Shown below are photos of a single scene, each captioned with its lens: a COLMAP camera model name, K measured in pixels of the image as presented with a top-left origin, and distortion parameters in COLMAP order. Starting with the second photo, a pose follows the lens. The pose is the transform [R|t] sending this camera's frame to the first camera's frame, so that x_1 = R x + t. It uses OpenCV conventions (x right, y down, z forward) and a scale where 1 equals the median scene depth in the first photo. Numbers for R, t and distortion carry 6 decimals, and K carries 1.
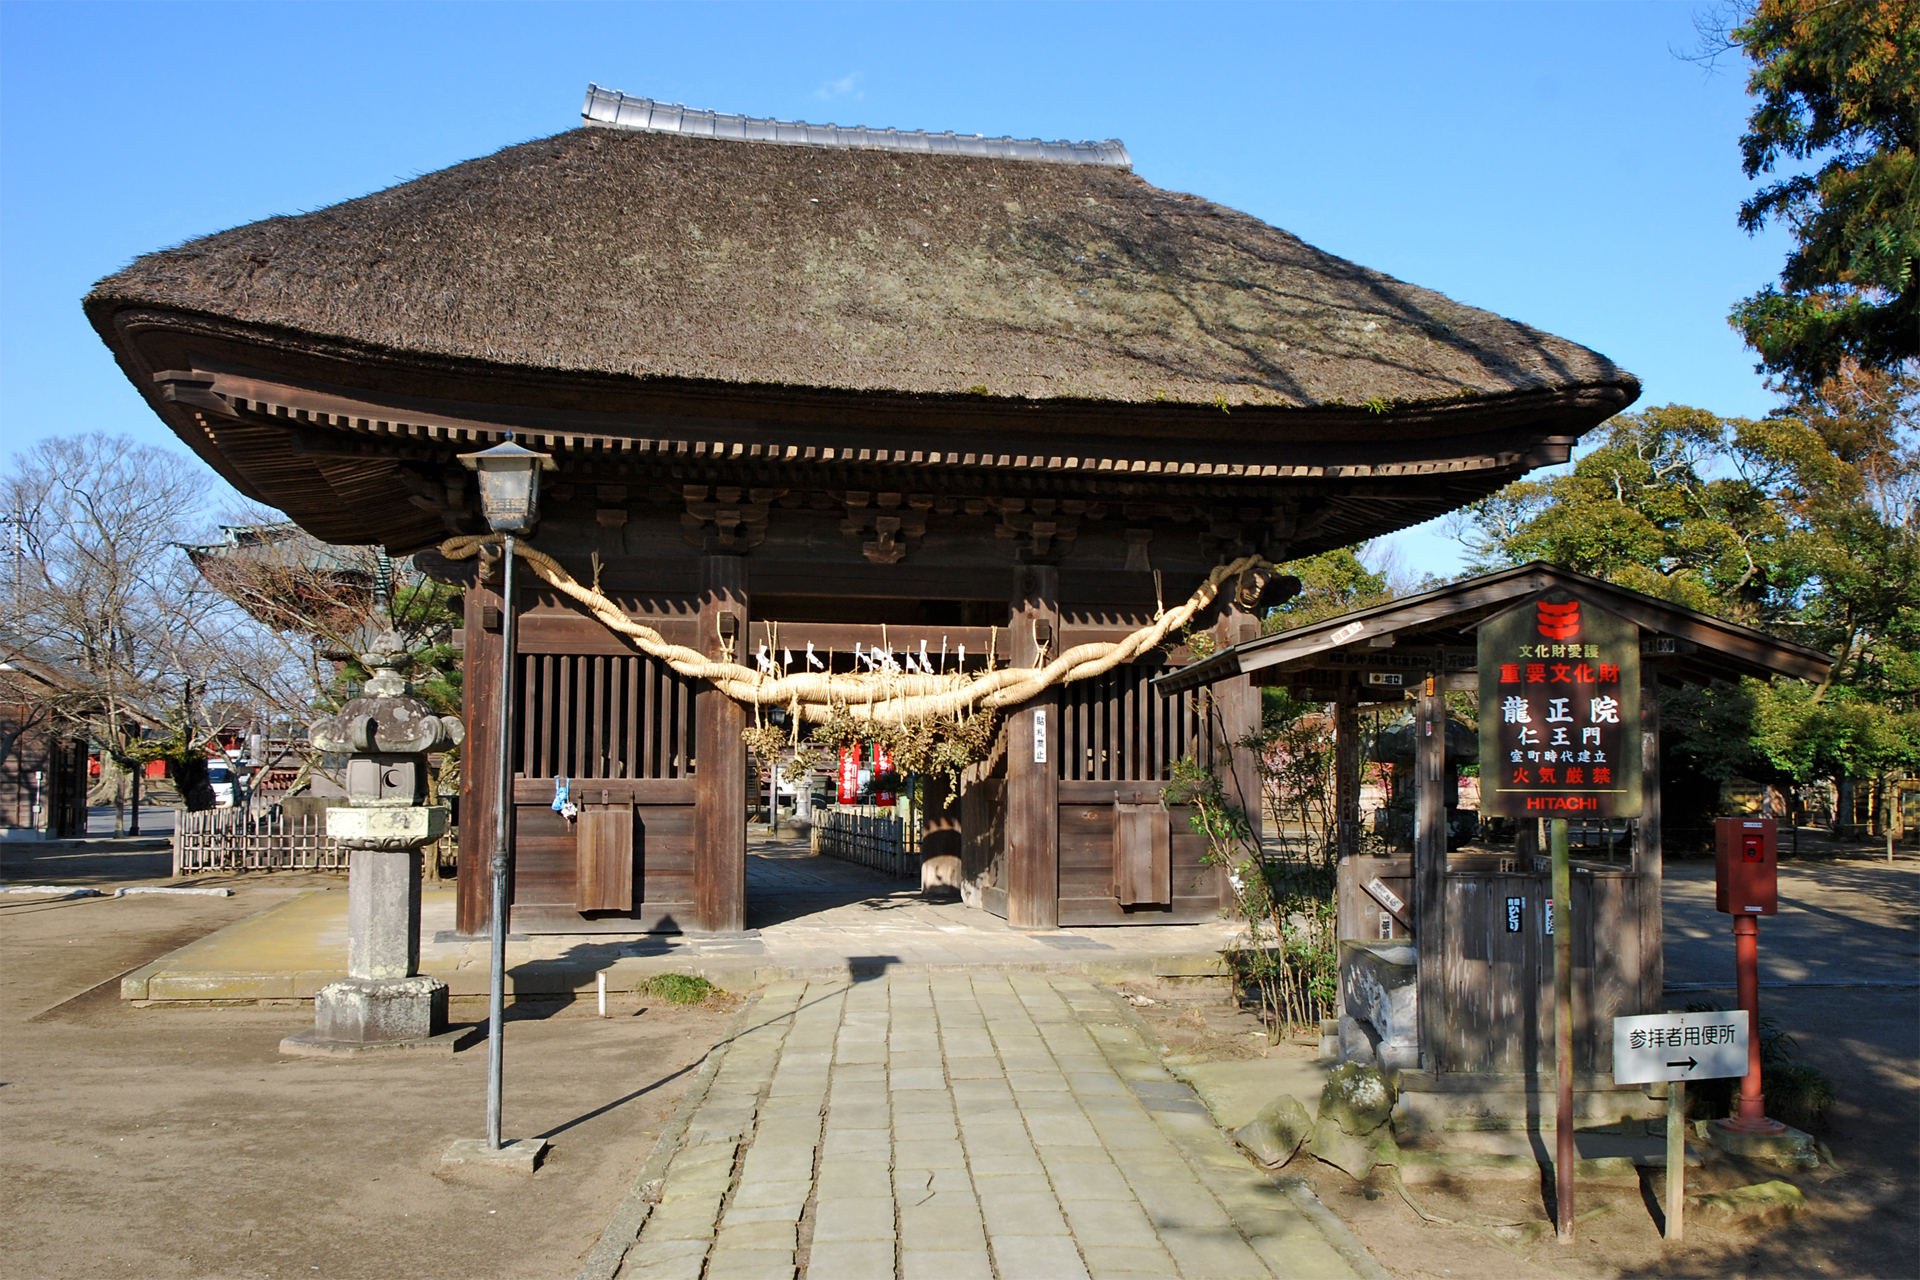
lens RADIAL K [[1643.0, 0, 960.0], [0, 1643.0, 640.0], [0, 0, 1]] dist [-0.011573, -0.003307]
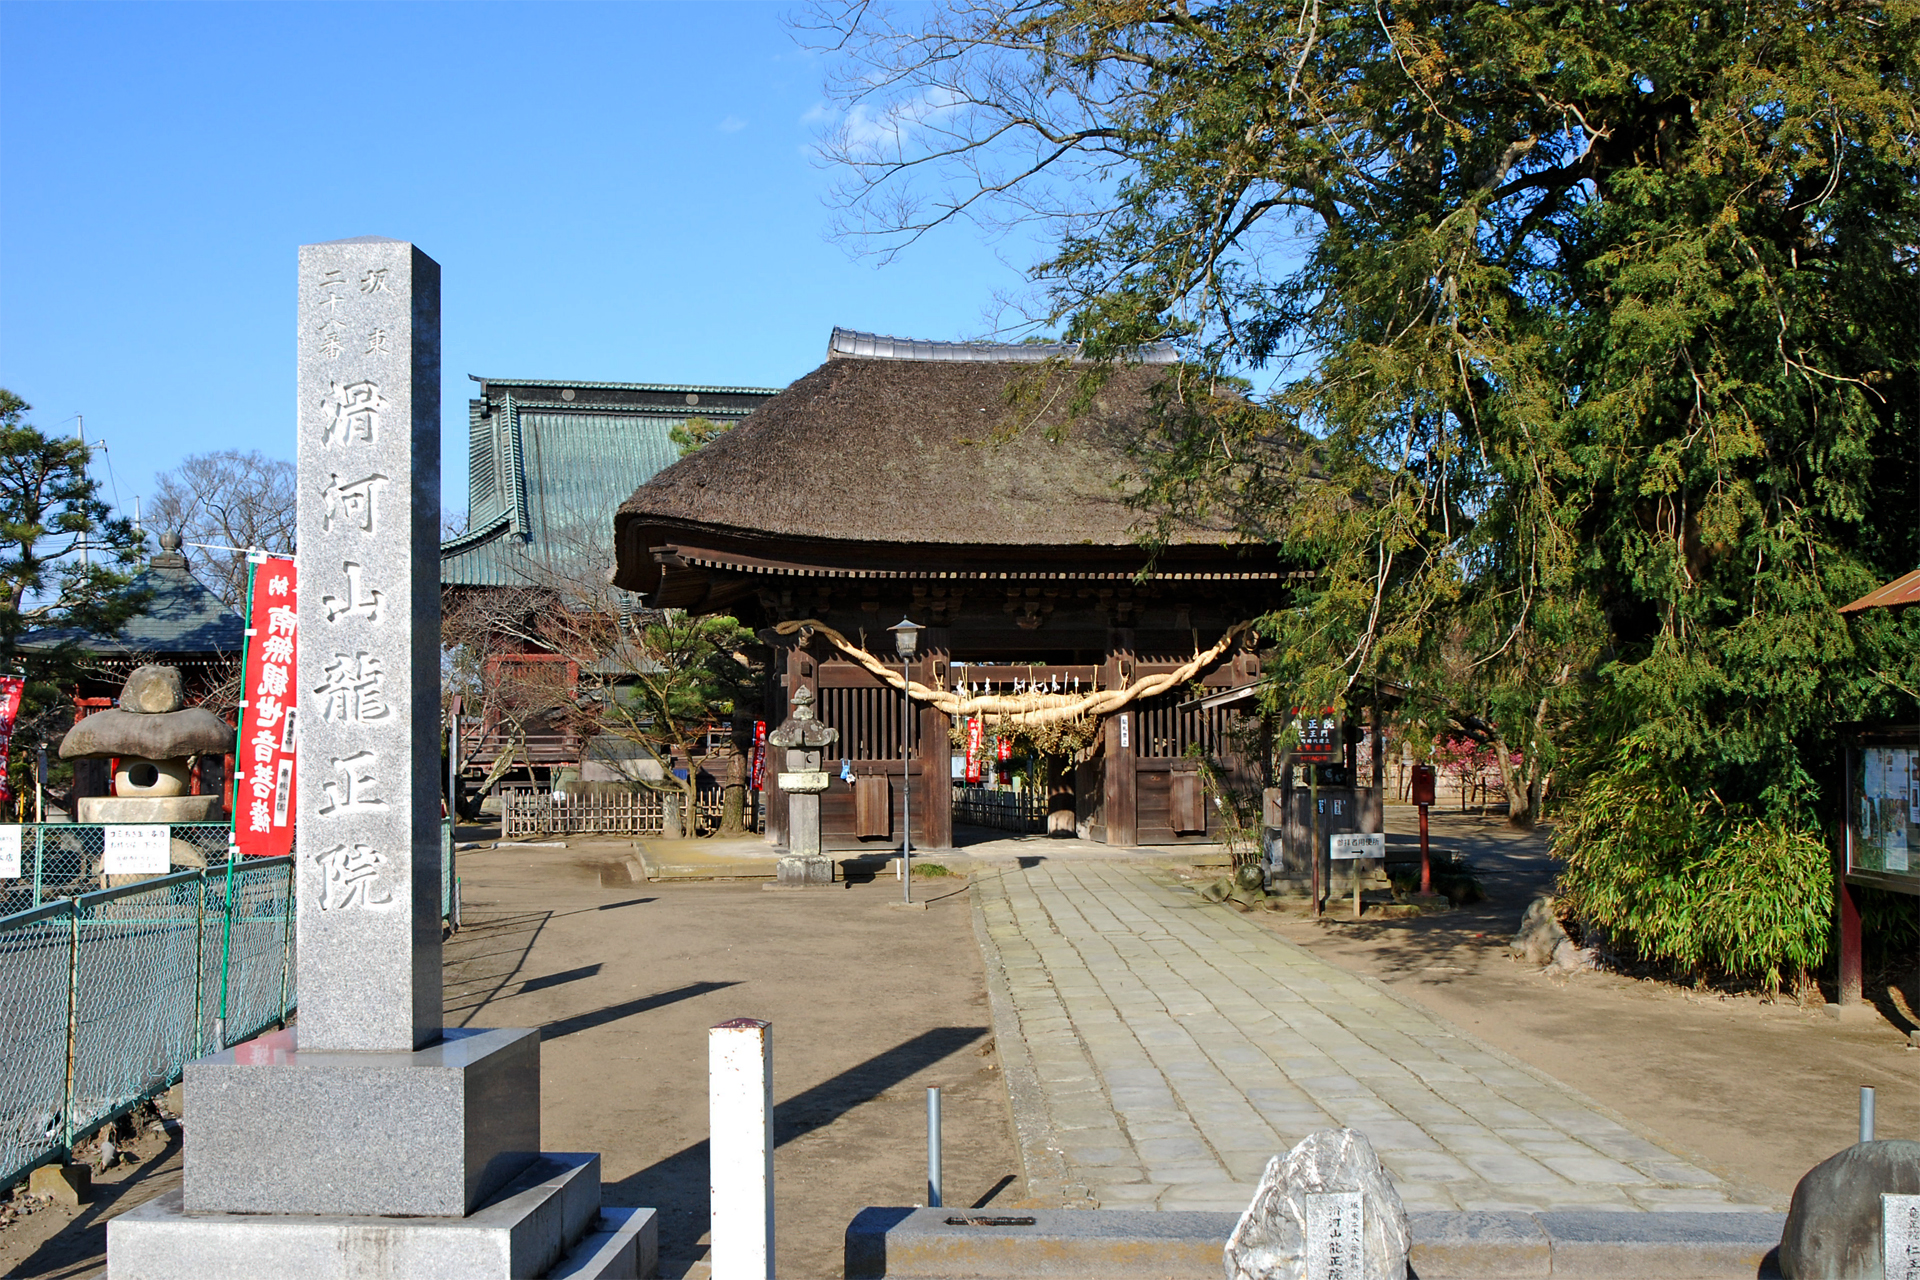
lens RADIAL K [[2036.3, 0, 960.0], [0, 2036.3, 640.0], [0, 0, 1]] dist [-0.000339, 0.002249]
pose [[0.999231, -0.016975, -0.035343, -0.045089], [0.017683, 0.999647, 0.019813, -0.080204], [0.034994, -0.020423, 0.999179, -1.104342]]
